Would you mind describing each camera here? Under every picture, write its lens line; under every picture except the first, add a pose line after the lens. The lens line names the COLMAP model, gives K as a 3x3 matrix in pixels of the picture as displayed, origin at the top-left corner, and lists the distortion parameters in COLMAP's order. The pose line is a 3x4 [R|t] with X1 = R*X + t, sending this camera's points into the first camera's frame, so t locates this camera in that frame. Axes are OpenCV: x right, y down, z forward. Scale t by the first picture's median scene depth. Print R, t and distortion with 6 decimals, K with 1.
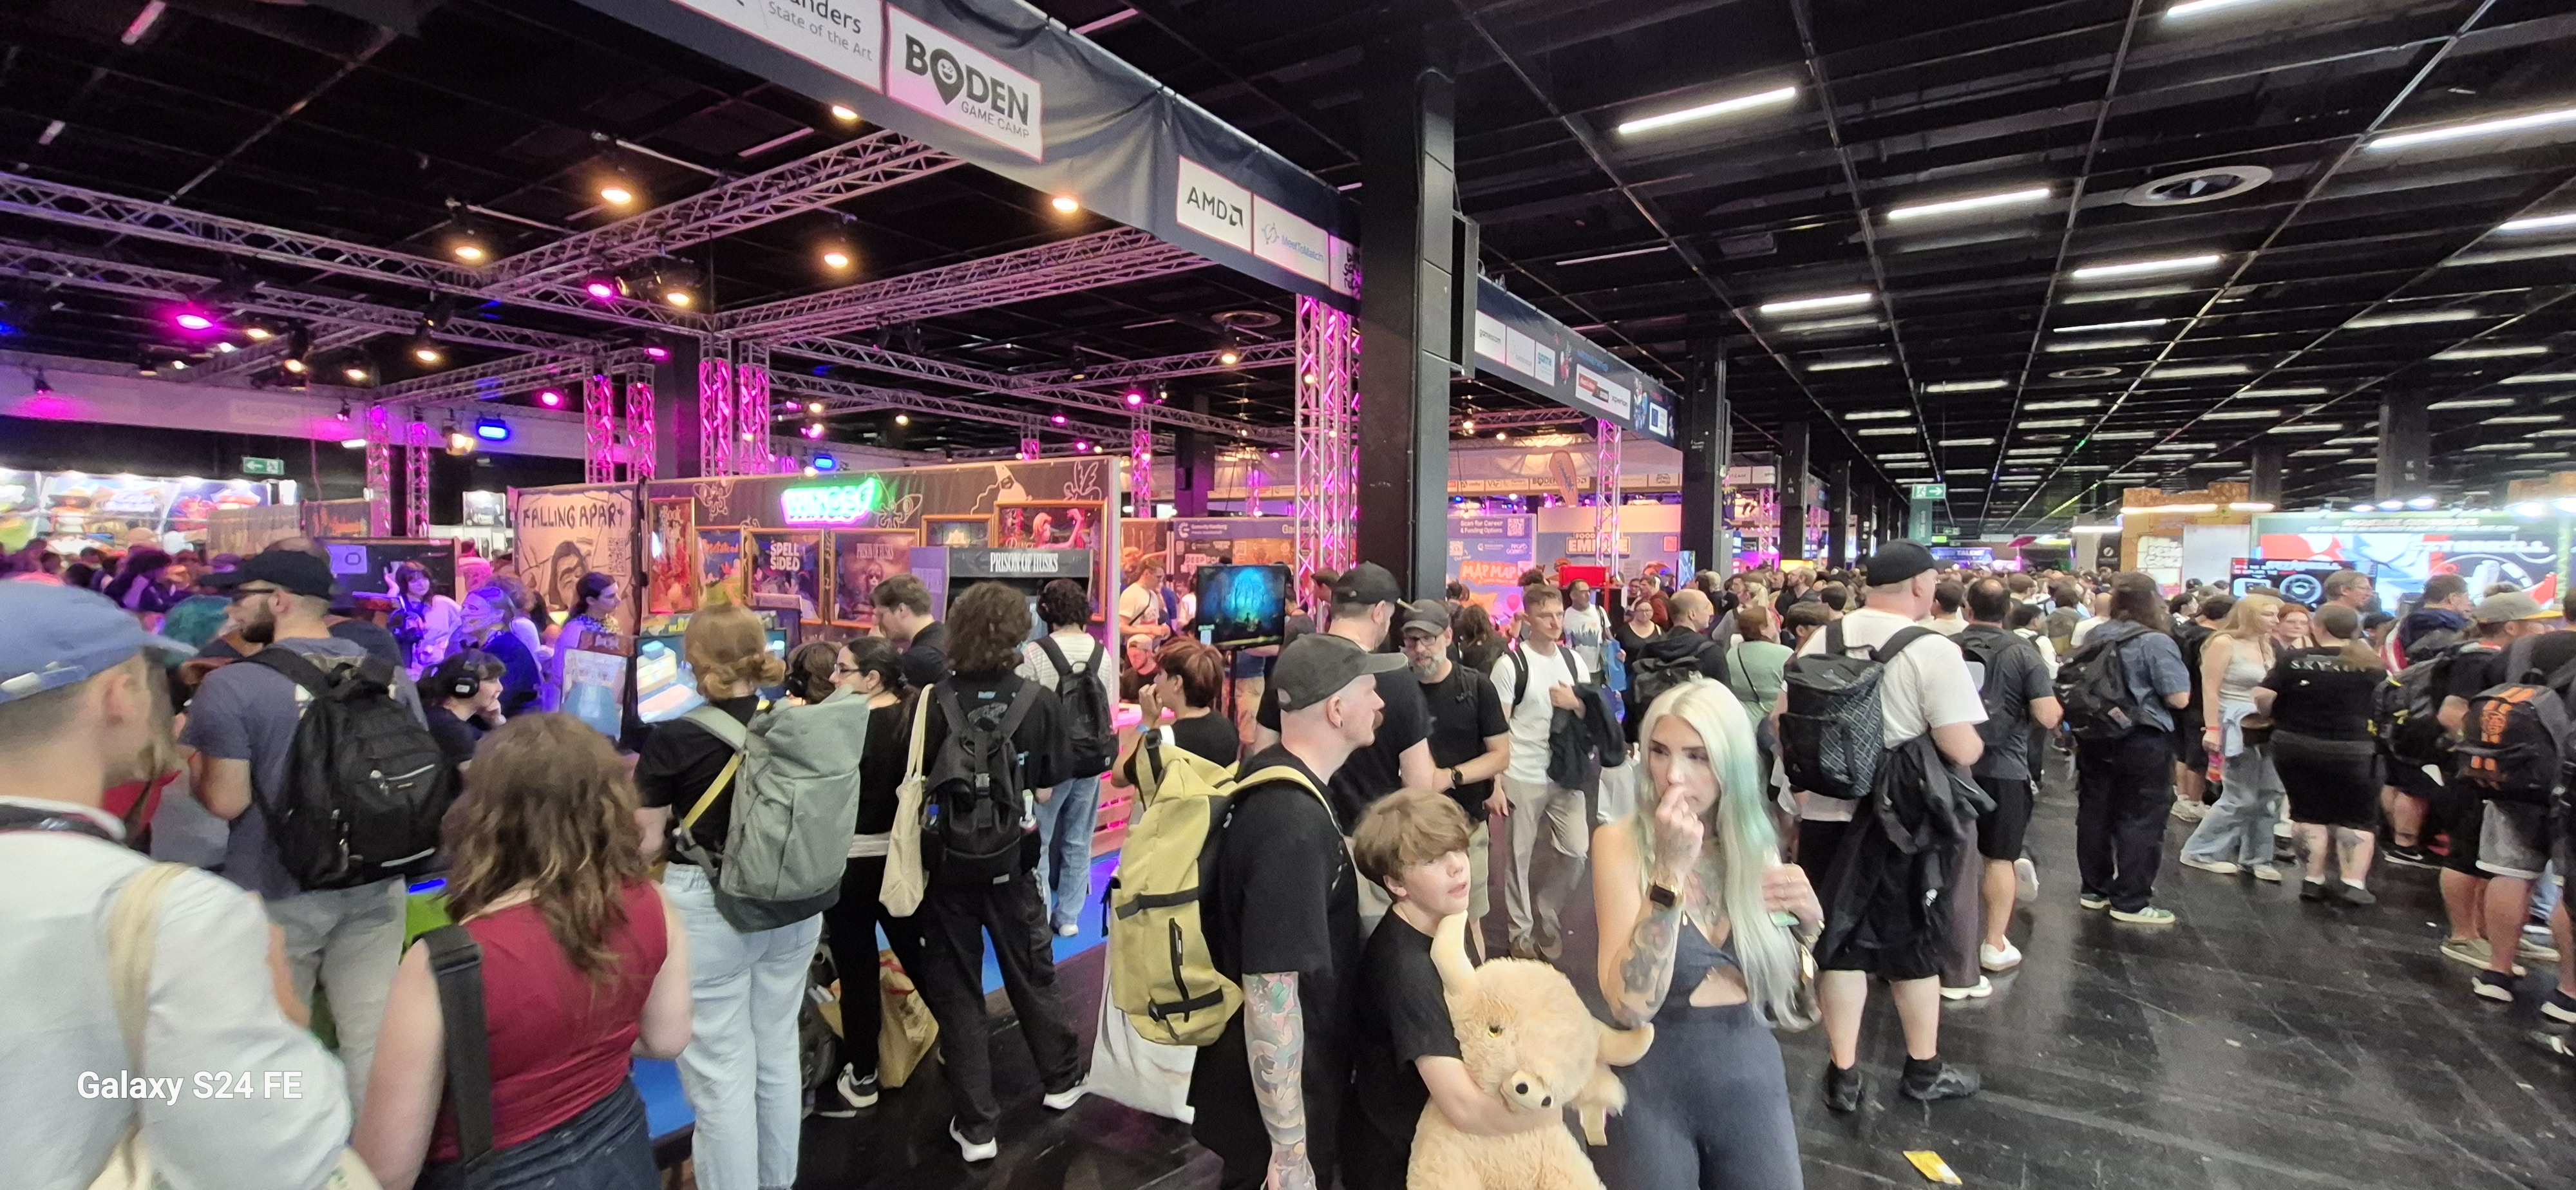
lens RADIAL K [[1052.9, 0, 1284.9], [0, 1052.9, 590.9], [0, 0, 1]] dist [0.013039, -0.000719]
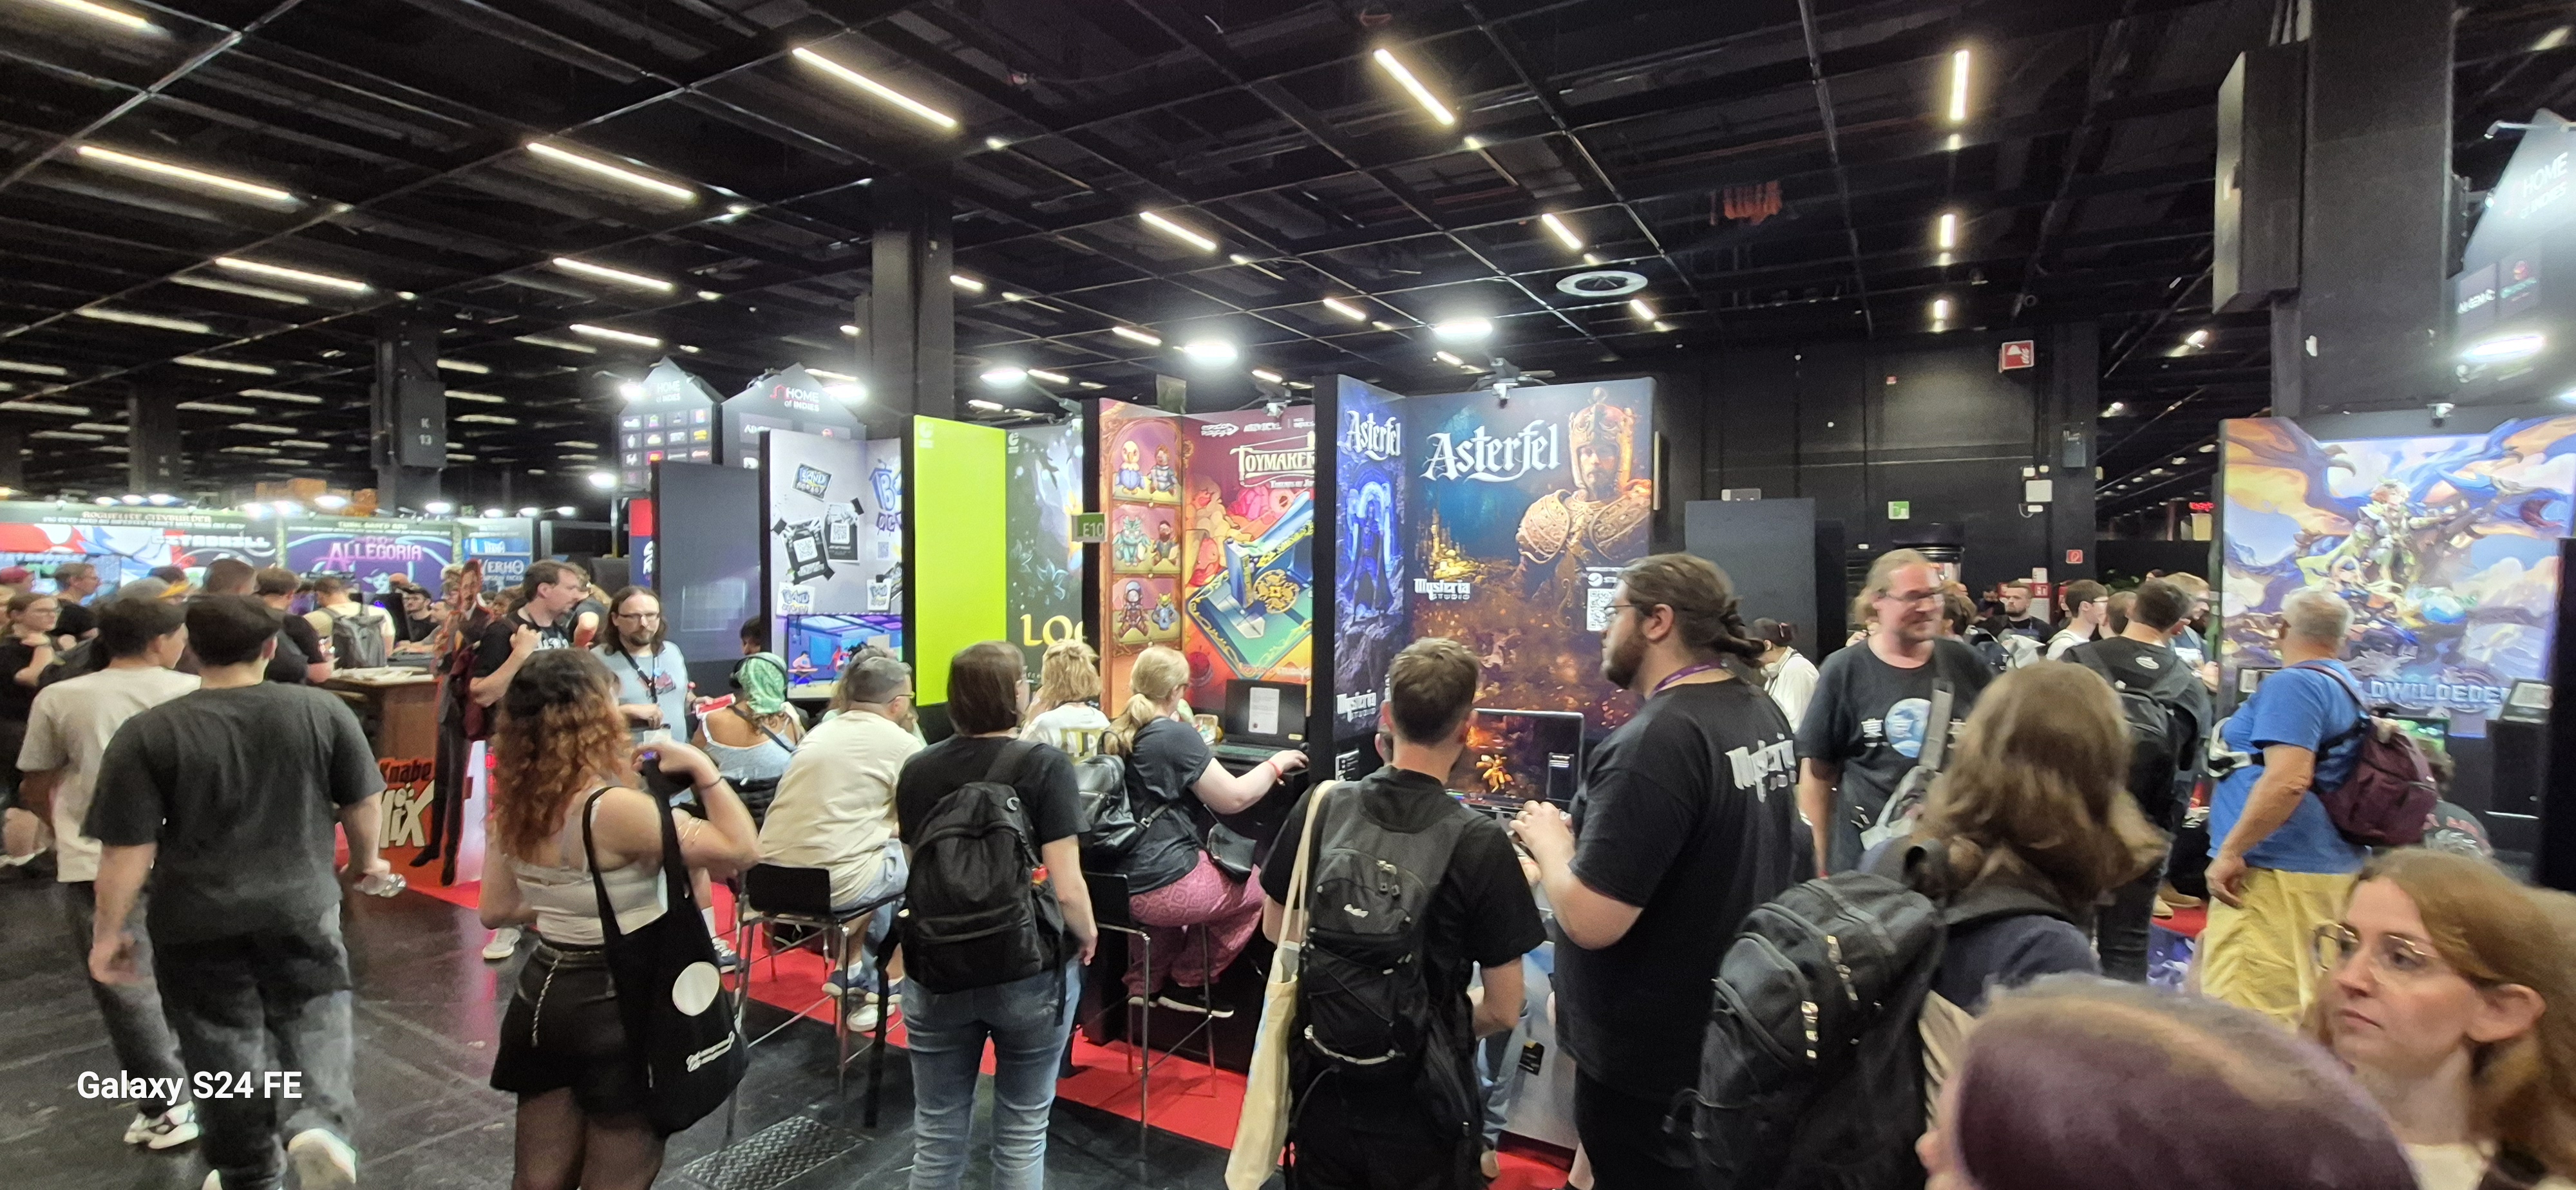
lens RADIAL K [[1052.9, 0, 1295.6], [0, 1052.9, 600.2], [0, 0, 1]] dist [0.013039, -0.000719]
pose [[-0.049232, -0.036407, 0.998124, -0.073165], [0.021850, 0.999057, 0.037518, 0.003892], [-0.998548, 0.023656, -0.048390, -0.090446]]
